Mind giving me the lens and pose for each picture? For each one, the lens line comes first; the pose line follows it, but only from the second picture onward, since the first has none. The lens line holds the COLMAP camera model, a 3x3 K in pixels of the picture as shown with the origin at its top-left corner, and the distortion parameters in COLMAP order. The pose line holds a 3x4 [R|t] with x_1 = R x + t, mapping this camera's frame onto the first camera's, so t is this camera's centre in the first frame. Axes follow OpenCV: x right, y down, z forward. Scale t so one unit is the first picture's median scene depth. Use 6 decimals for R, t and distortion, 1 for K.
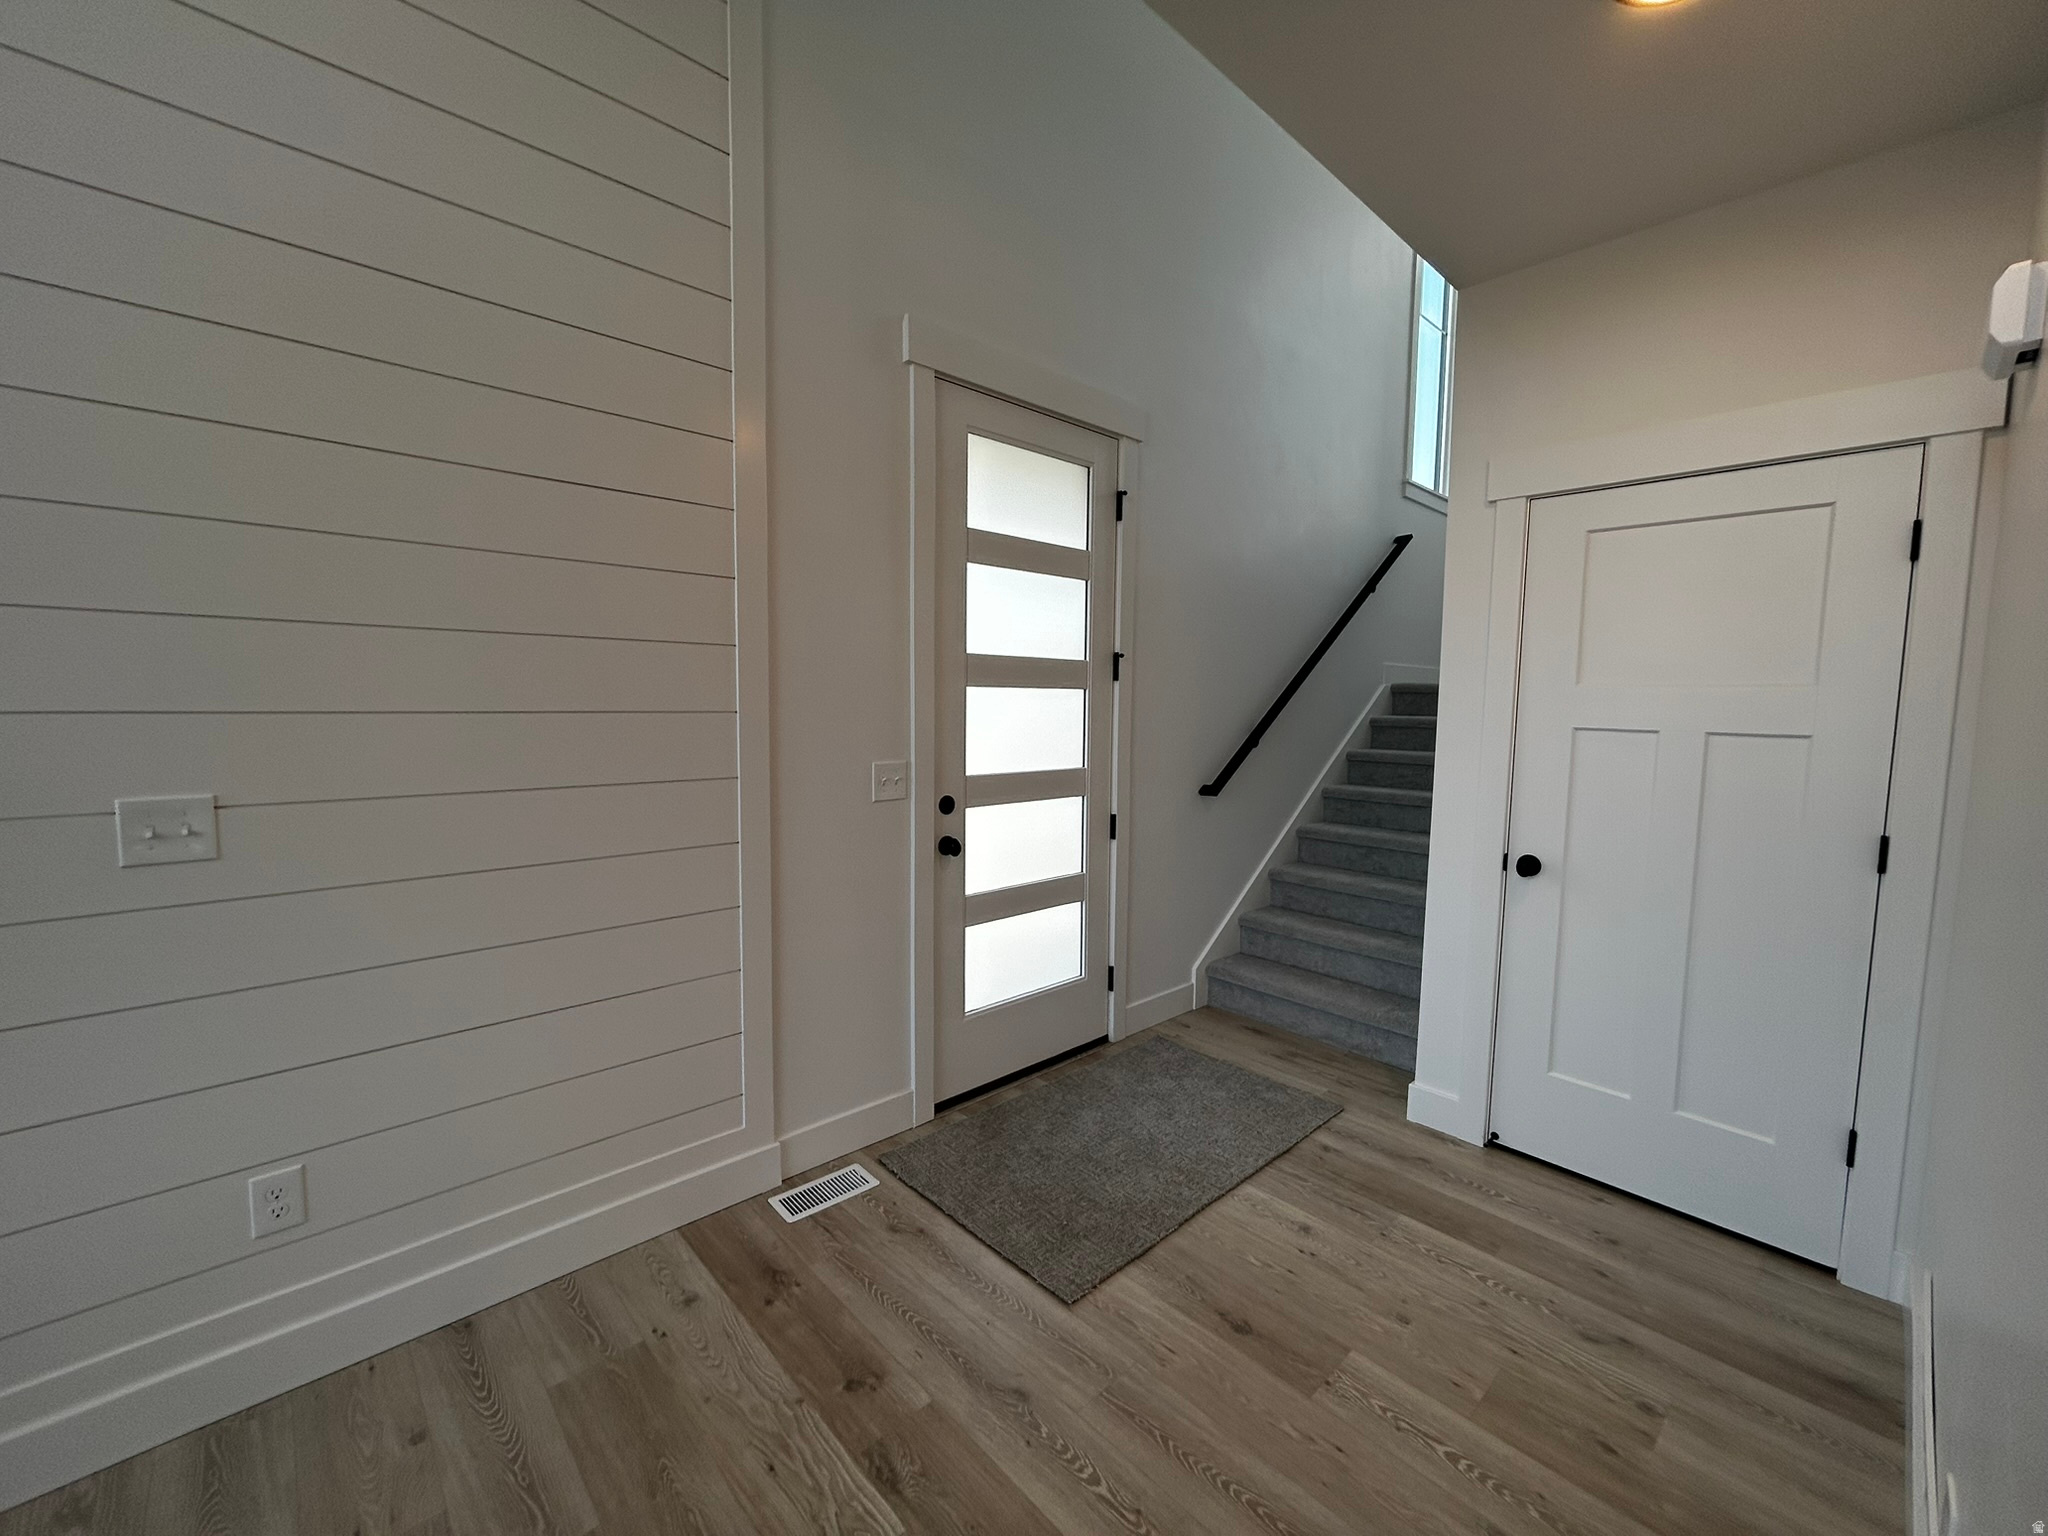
lens RADIAL K [[820.6, 0, 1024.3], [0, 820.6, 764.9], [0, 0, 1]] dist [-0.000261, 0.000714]
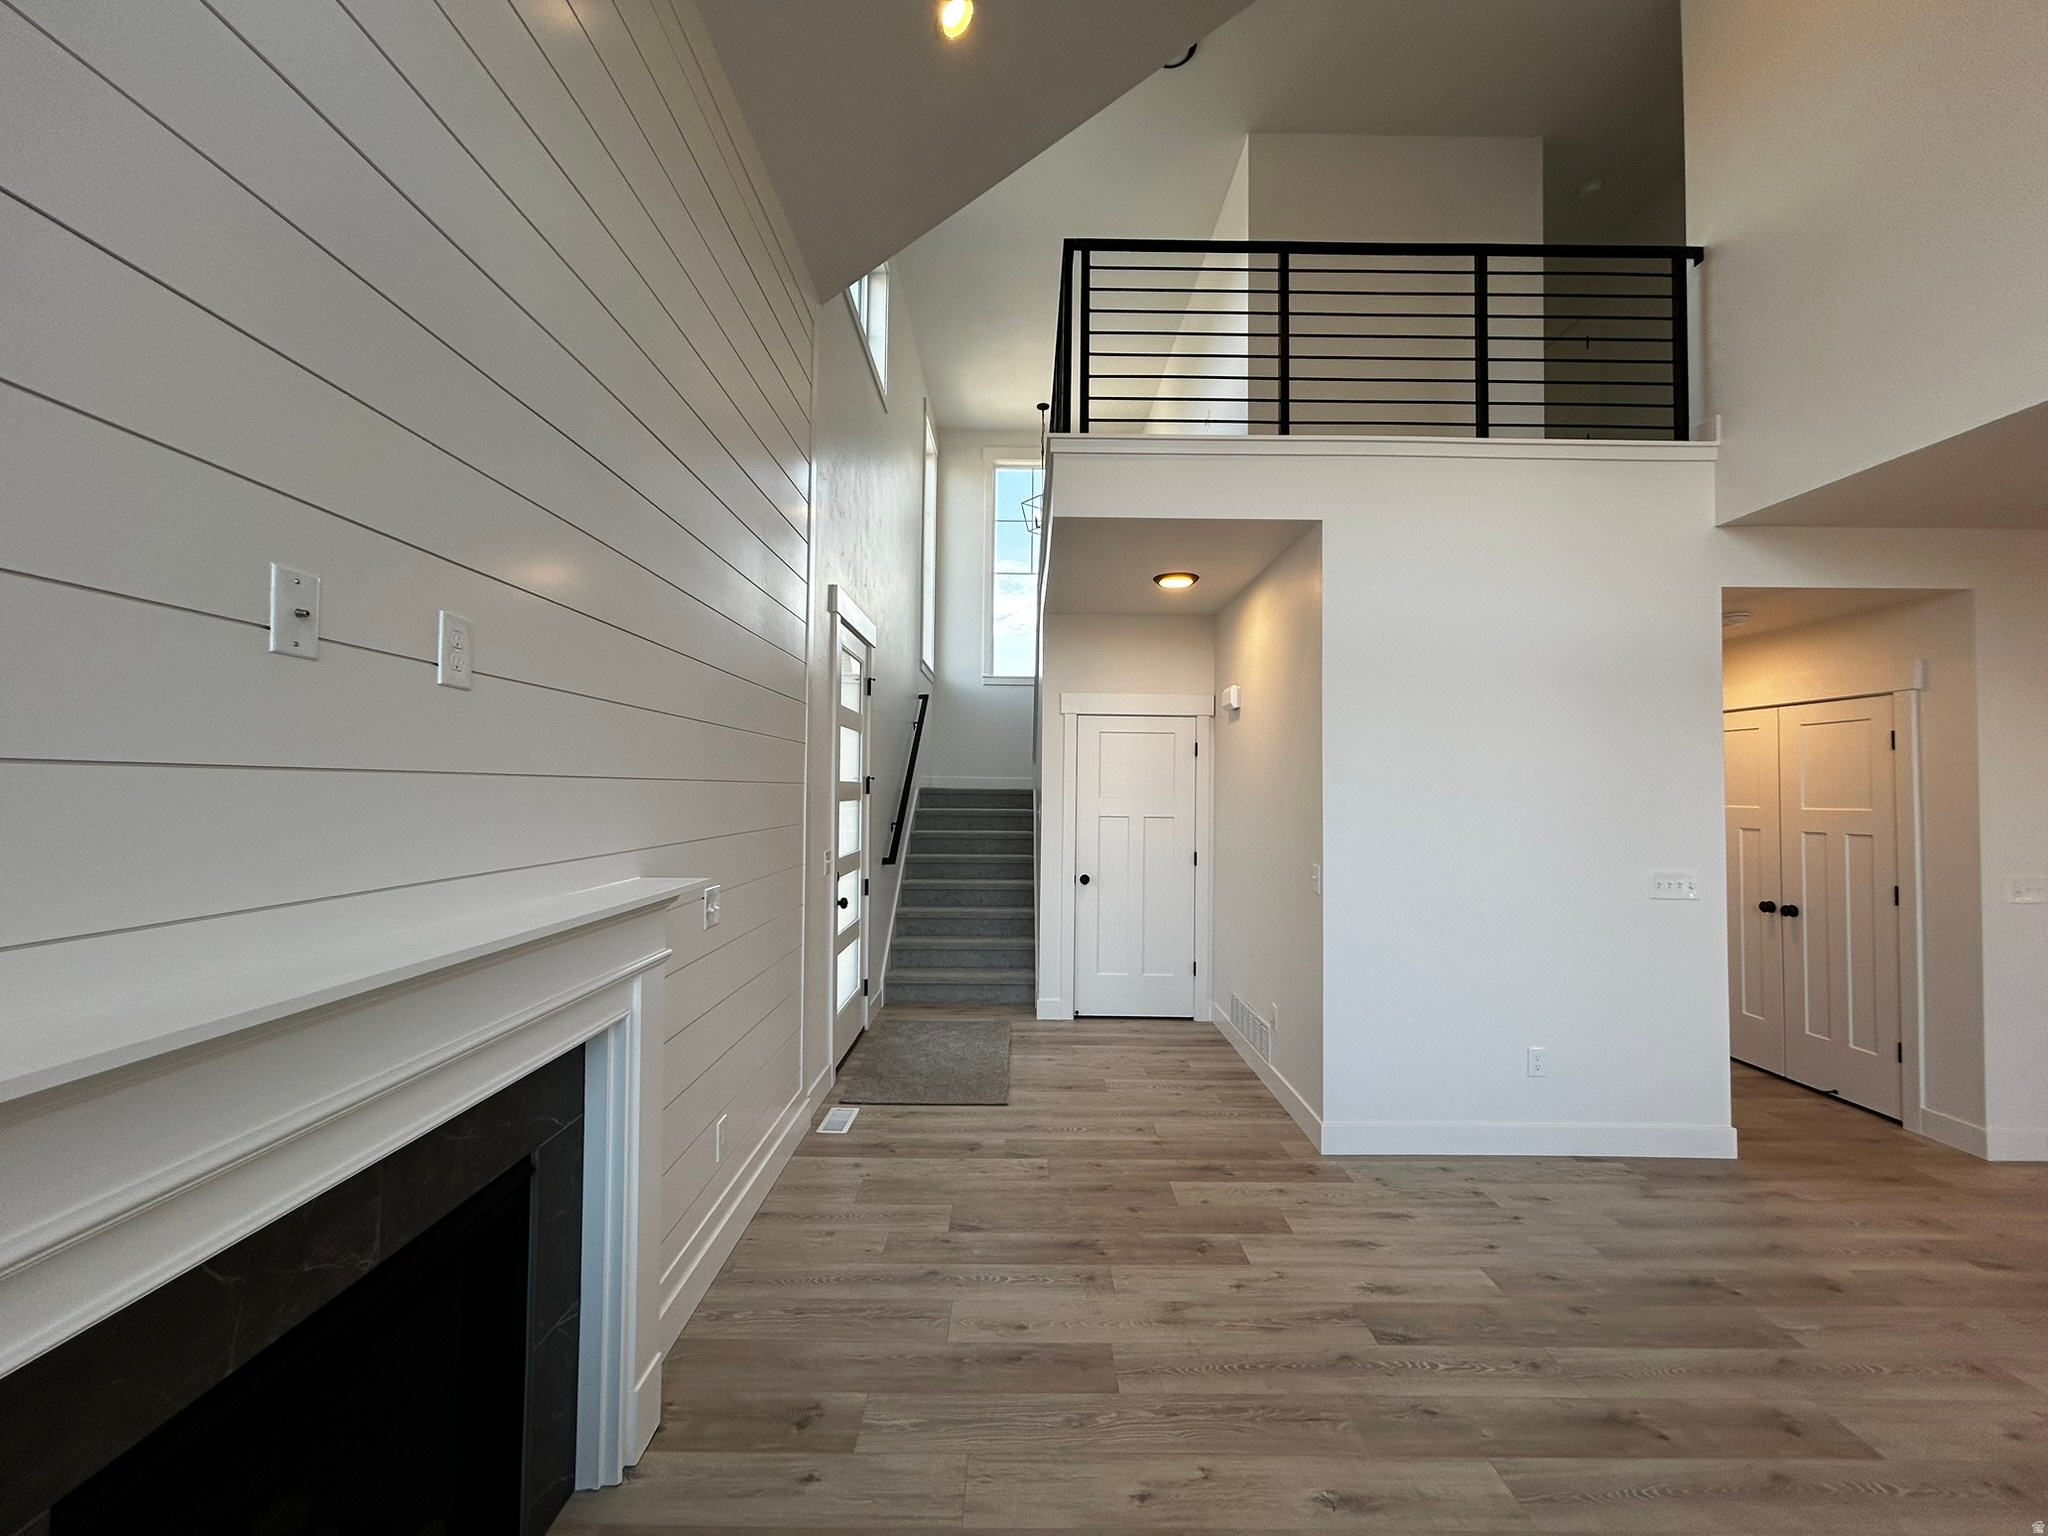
lens RADIAL K [[820.6, 0, 1024.3], [0, 820.6, 764.9], [0, 0, 1]] dist [-0.000261, 0.000714]
pose [[0.679672, 0.012616, 0.733407, -1.283093], [0.059358, 0.995627, -0.072136, -0.038450], [-0.731110, 0.092563, 0.675951, -0.453183]]
